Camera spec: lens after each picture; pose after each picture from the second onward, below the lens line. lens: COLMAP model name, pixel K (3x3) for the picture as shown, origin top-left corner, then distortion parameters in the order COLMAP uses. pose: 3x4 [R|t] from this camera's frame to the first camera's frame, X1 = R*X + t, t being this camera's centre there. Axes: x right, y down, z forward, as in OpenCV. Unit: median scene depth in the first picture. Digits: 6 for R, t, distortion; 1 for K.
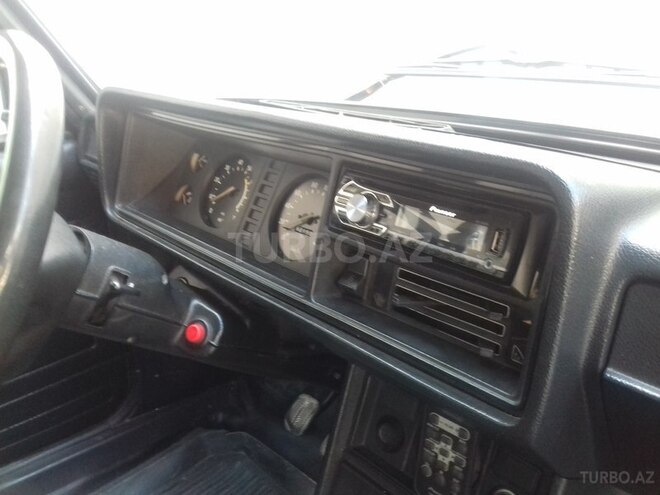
lens RADIAL K [[619.5, 0, 330.0], [0, 619.5, 247.5], [0, 0, 1]] dist [0.105574, -0.268217]
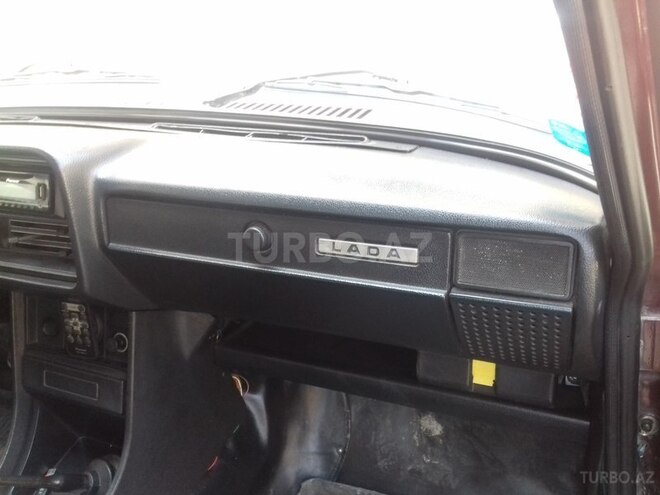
lens RADIAL K [[619.5, 0, 330.0], [0, 619.5, 247.5], [0, 0, 1]] dist [0.105574, -0.268217]
pose [[0.903536, -0.254970, 0.344402, 0.268738], [0.221938, 0.965965, 0.132875, 0.067507], [-0.366559, -0.043621, 0.929372, -0.734573]]
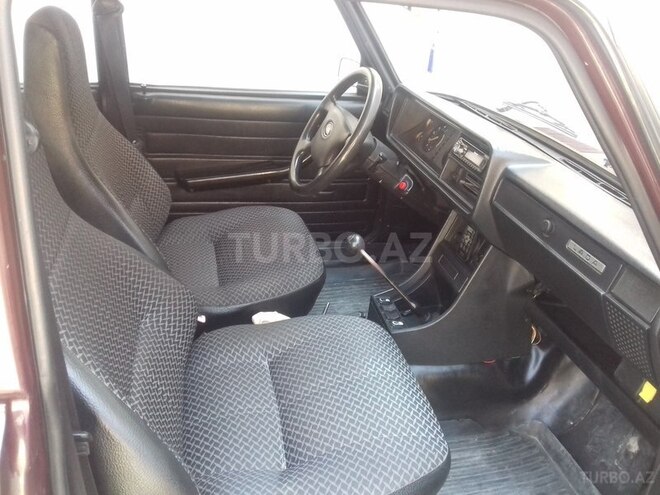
lens RADIAL K [[619.5, 0, 330.0], [0, 619.5, 247.5], [0, 0, 1]] dist [0.105574, -0.268217]
pose [[0.875464, 0.290286, -0.386389, 0.758273], [-0.263634, 0.956929, 0.121590, 0.180824], [0.405043, -0.004583, 0.914286, -1.927569]]
